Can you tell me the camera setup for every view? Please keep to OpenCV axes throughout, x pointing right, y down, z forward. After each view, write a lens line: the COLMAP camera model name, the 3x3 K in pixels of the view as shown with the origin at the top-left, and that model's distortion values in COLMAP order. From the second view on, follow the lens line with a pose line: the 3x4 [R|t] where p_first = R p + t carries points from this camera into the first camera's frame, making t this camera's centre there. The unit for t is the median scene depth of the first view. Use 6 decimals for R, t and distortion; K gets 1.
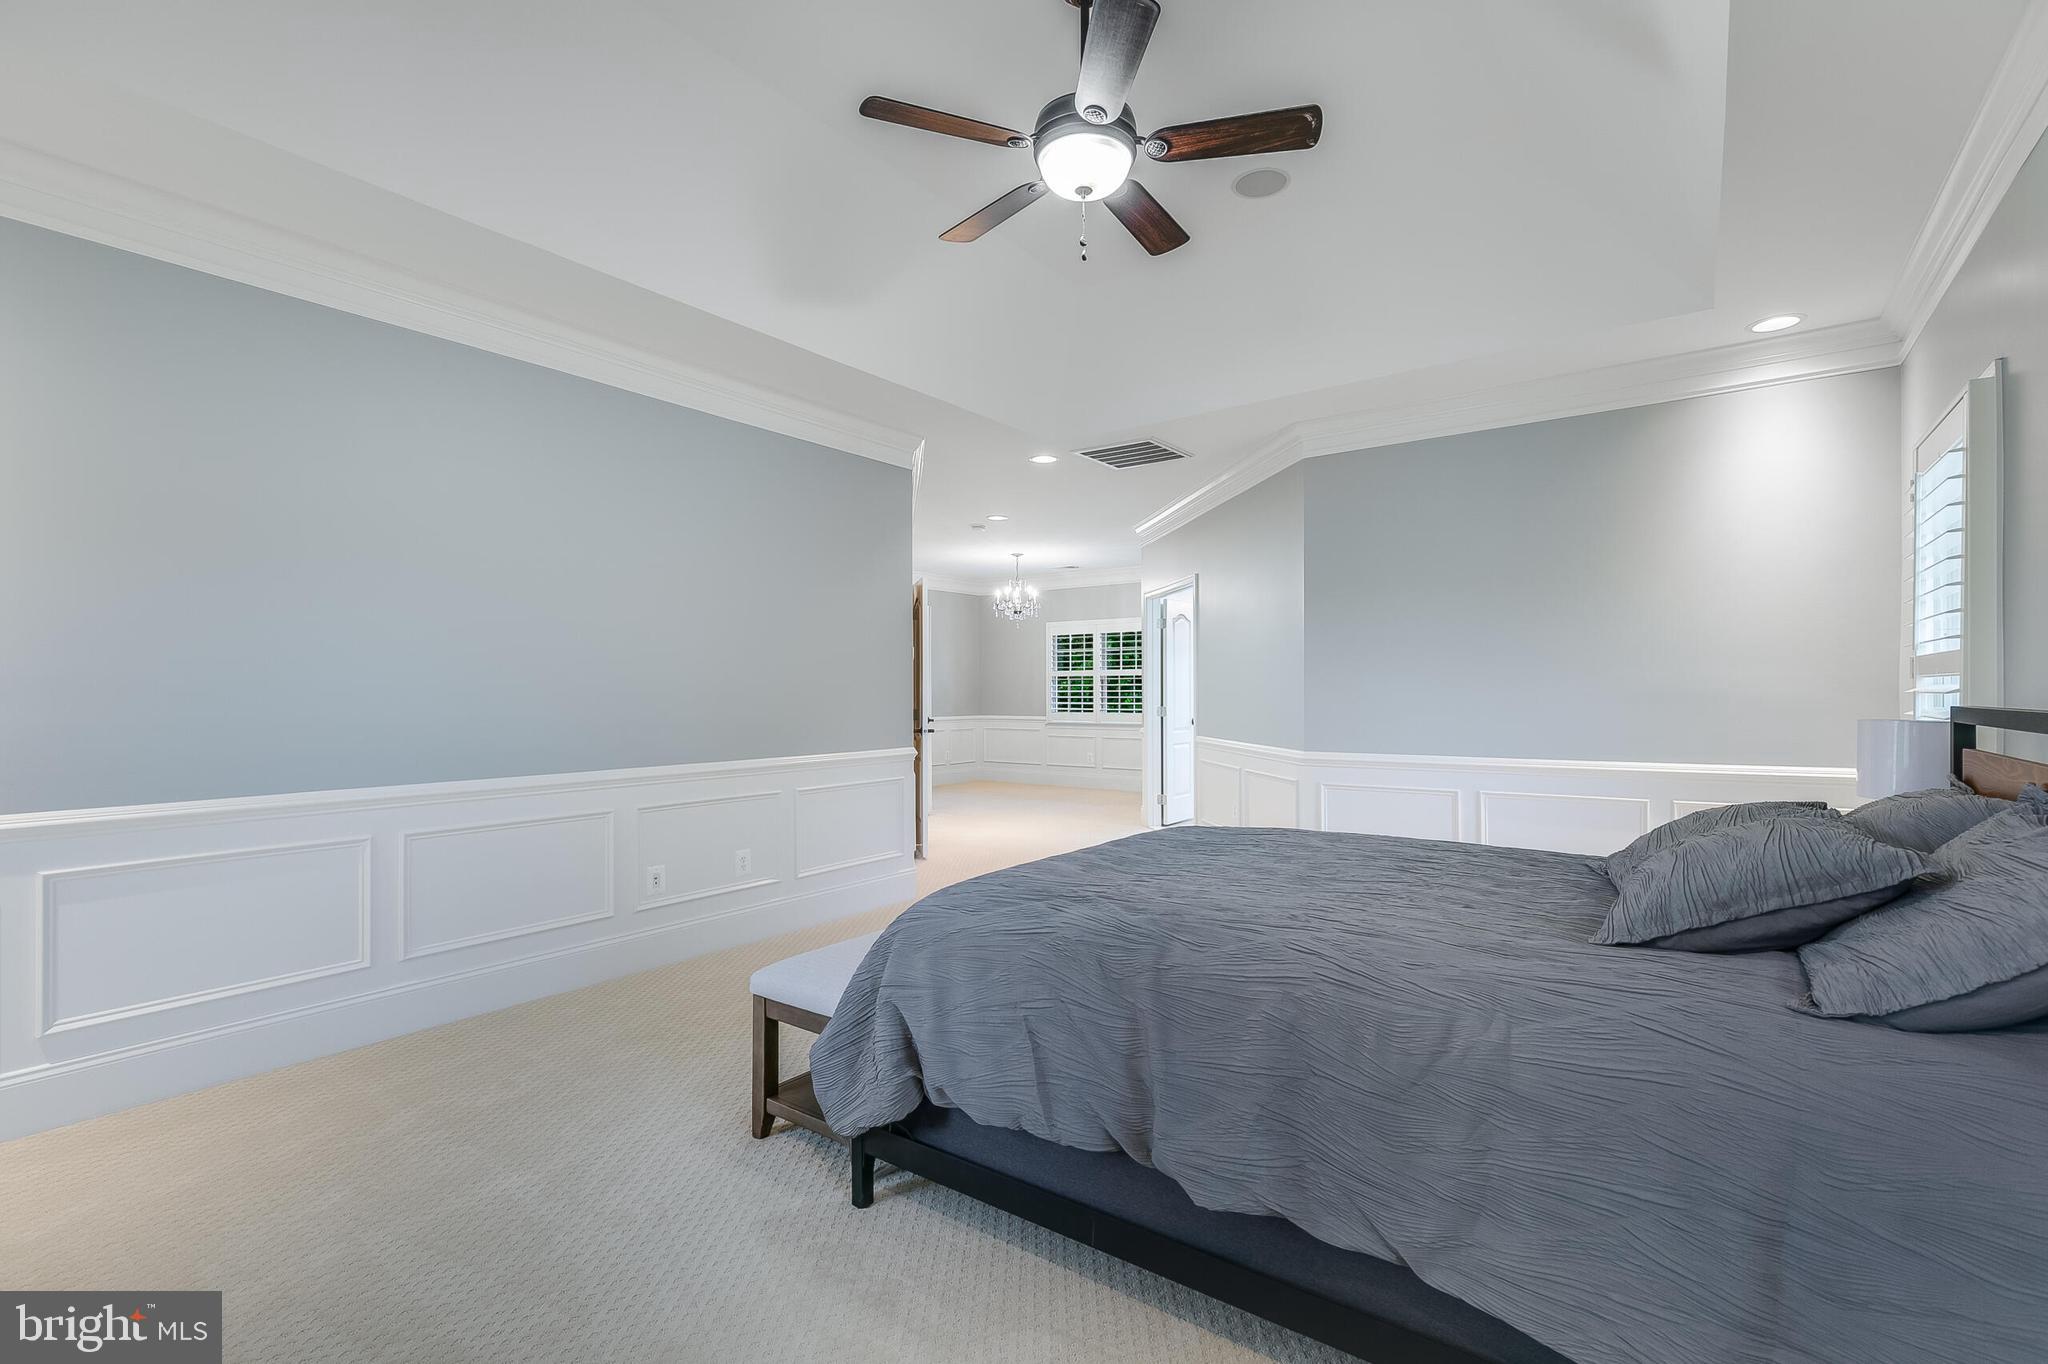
lens RADIAL K [[920.4, 0, 1004.5], [0, 920.4, 683.4], [0, 0, 1]] dist [0.011021, -0.002611]
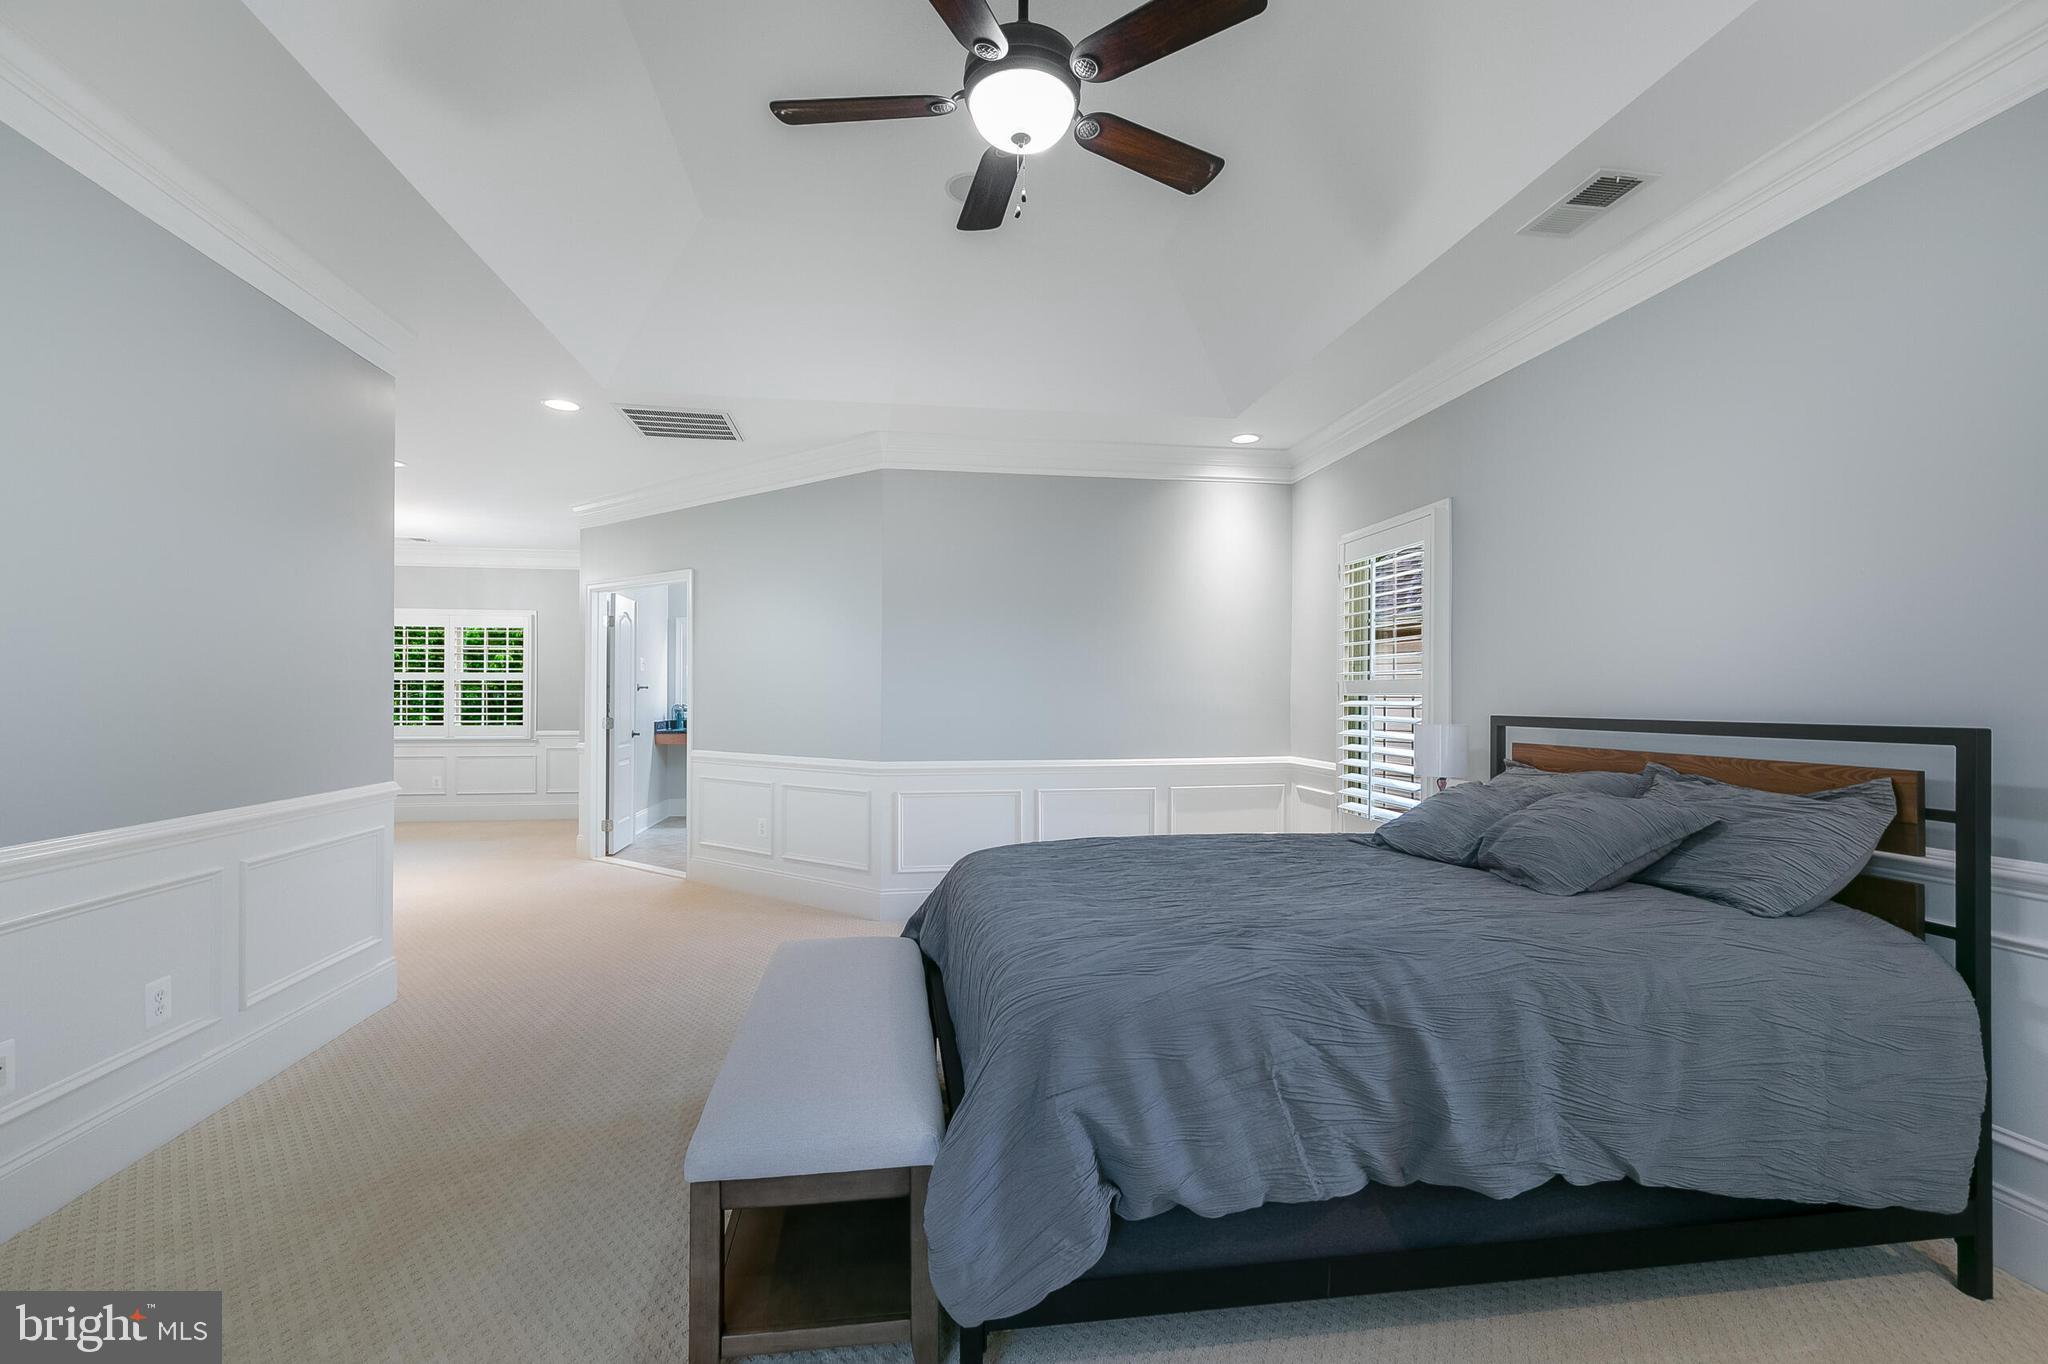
lens RADIAL K [[920.4, 0, 1020.0], [0, 920.4, 692.7], [0, 0, 1]] dist [0.011021, -0.002611]
pose [[0.706464, 0.009922, 0.707679, -0.267738], [-0.011102, 0.999934, -0.002937, -0.000564], [-0.707662, -0.005782, 0.706528, 0.186810]]
